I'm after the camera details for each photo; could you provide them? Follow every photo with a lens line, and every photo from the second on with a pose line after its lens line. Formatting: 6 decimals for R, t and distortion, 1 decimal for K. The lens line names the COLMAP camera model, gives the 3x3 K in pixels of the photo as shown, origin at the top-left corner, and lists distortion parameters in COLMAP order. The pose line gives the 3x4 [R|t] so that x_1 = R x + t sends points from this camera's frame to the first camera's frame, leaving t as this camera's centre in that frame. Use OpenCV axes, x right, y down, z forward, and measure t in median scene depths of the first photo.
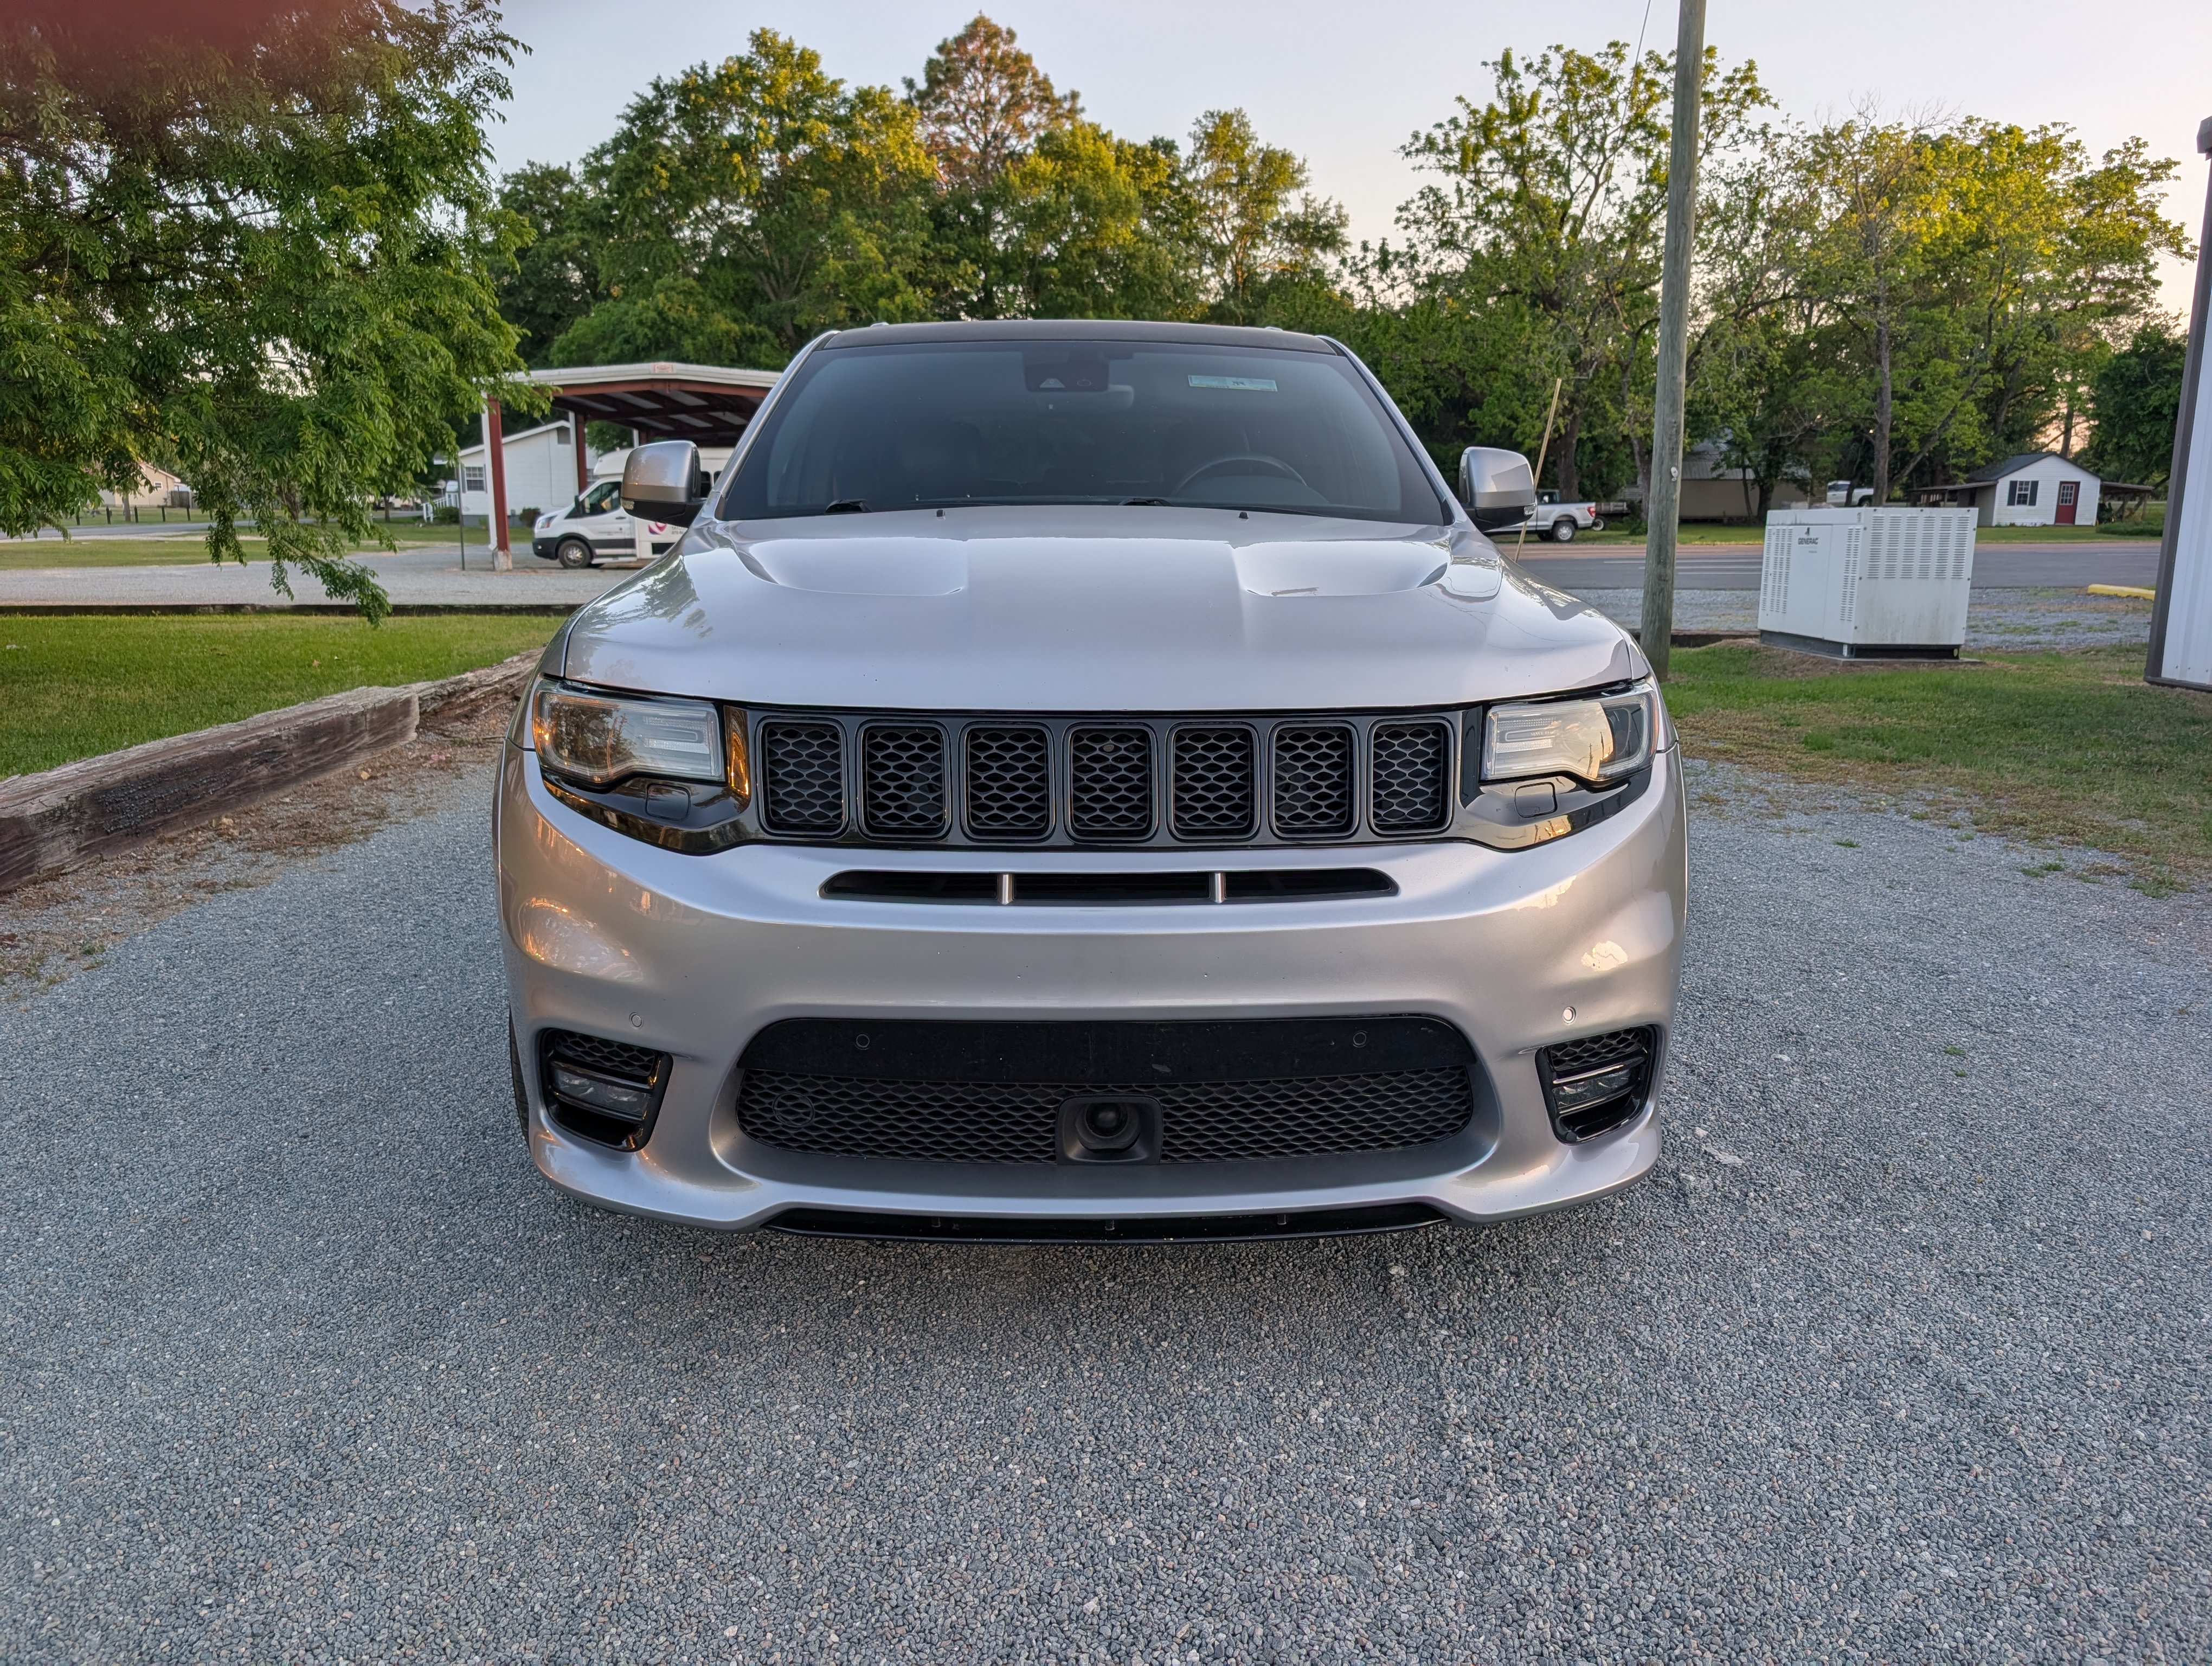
lens RADIAL K [[1595.4, 0, 1106.0], [0, 1595.4, 833.0], [0, 0, 1]] dist [0.004615, -0.009340]
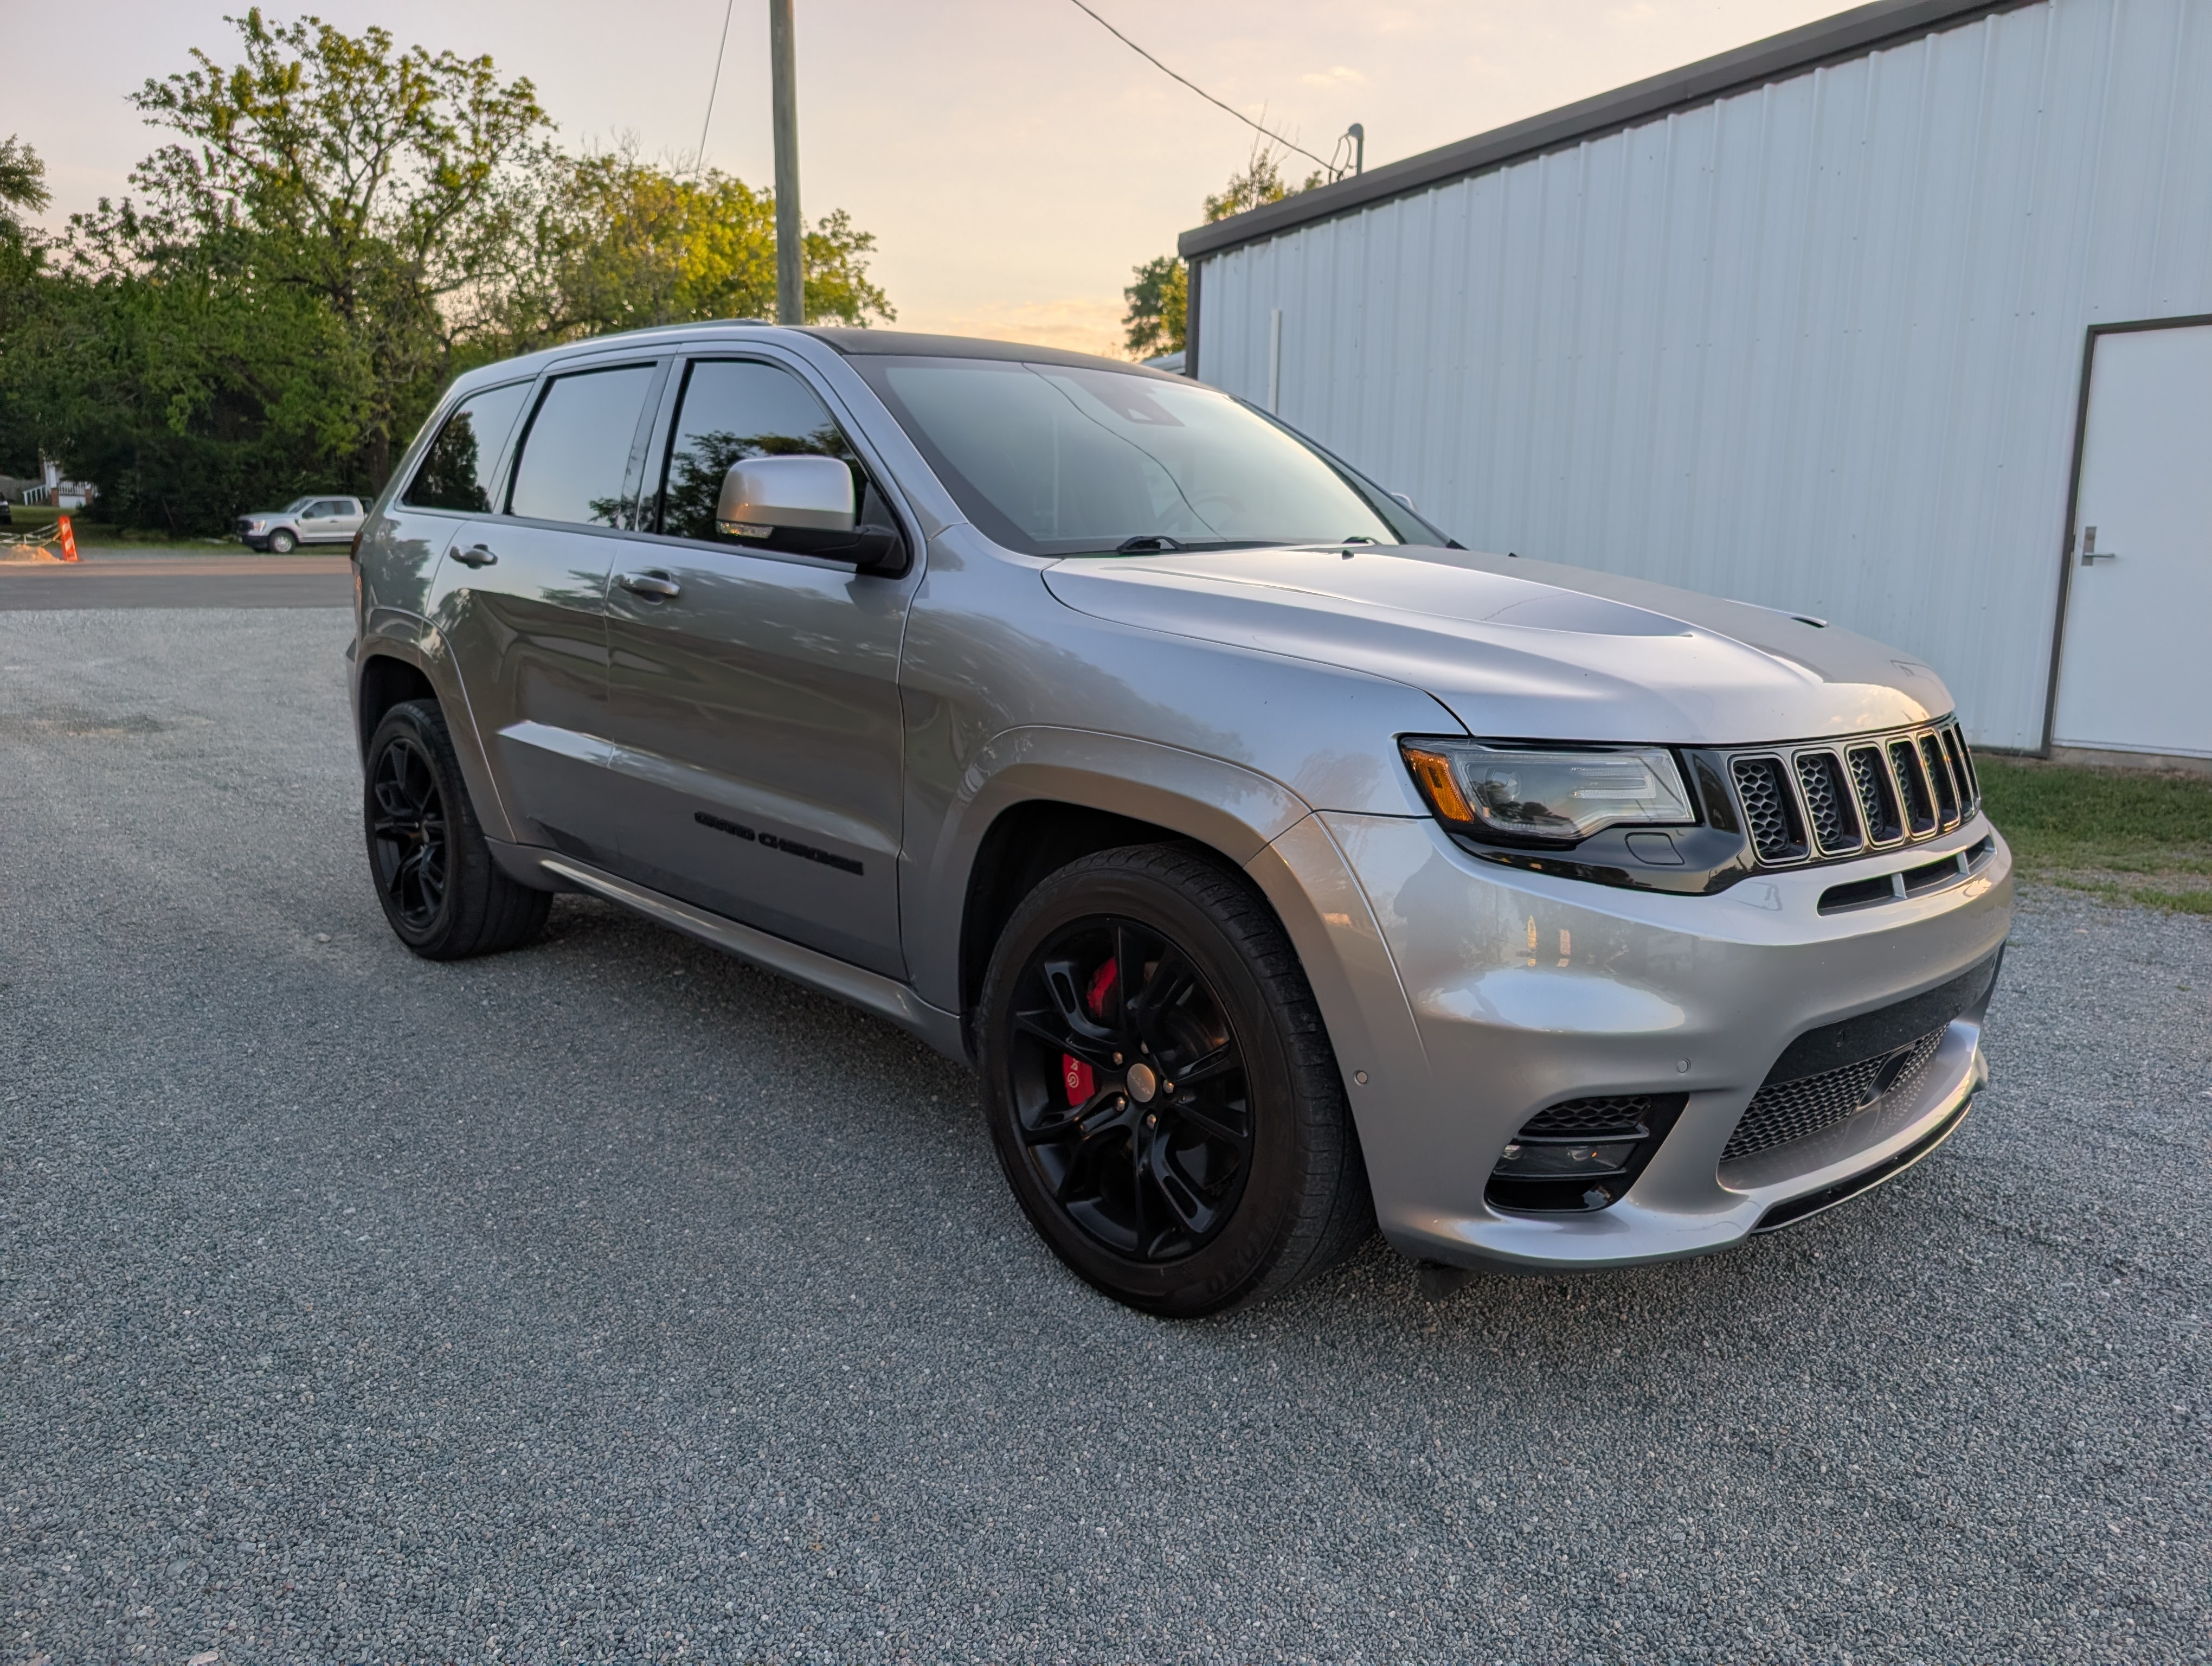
lens RADIAL K [[1619.6, 0, 1106.0], [0, 1619.6, 833.0], [0, 0, 1]] dist [-0.001470, -0.001135]
pose [[0.710601, -0.117161, 0.693772, -0.087745], [0.123373, 0.991510, 0.041076, -0.008114], [-0.692694, 0.056404, 0.719023, 0.035930]]
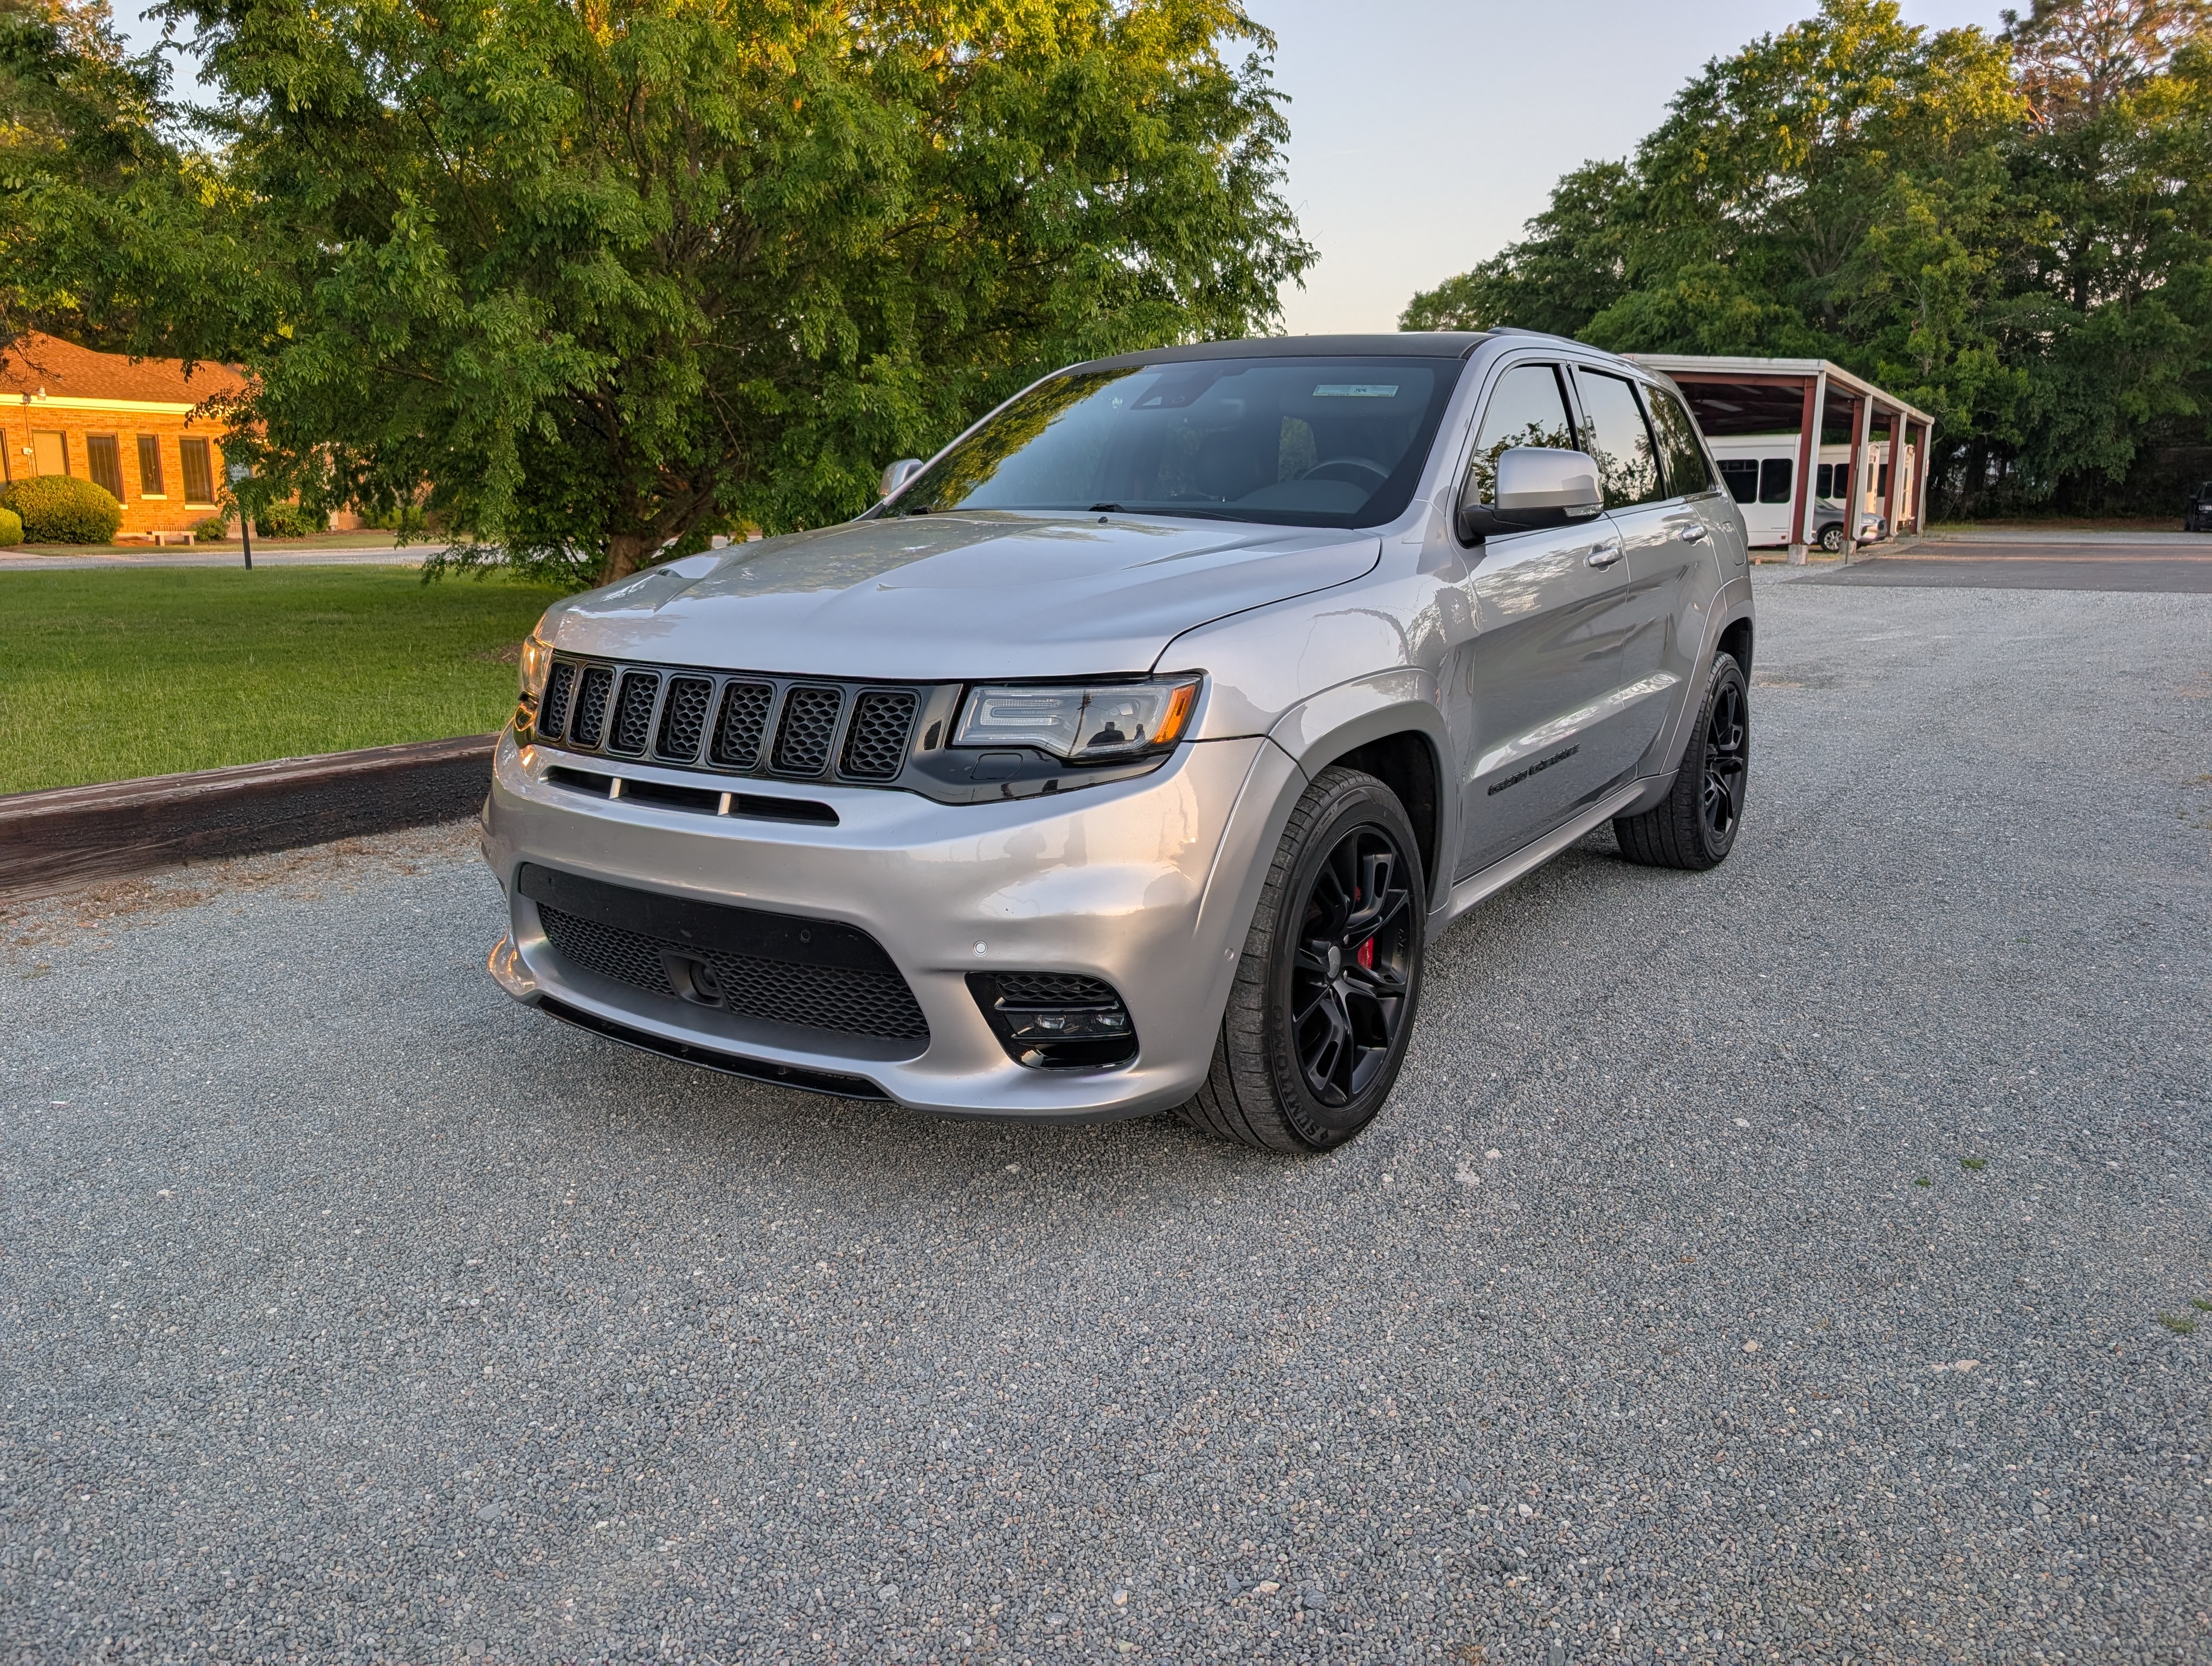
lens RADIAL K [[1595.4, 0, 1106.0], [0, 1595.4, 833.0], [0, 0, 1]] dist [0.004615, -0.009340]
pose [[0.808128, 0.111708, -0.578317, 0.075033], [-0.108543, 0.993279, 0.040186, -0.002039], [0.578919, 0.030297, 0.814822, 0.006559]]
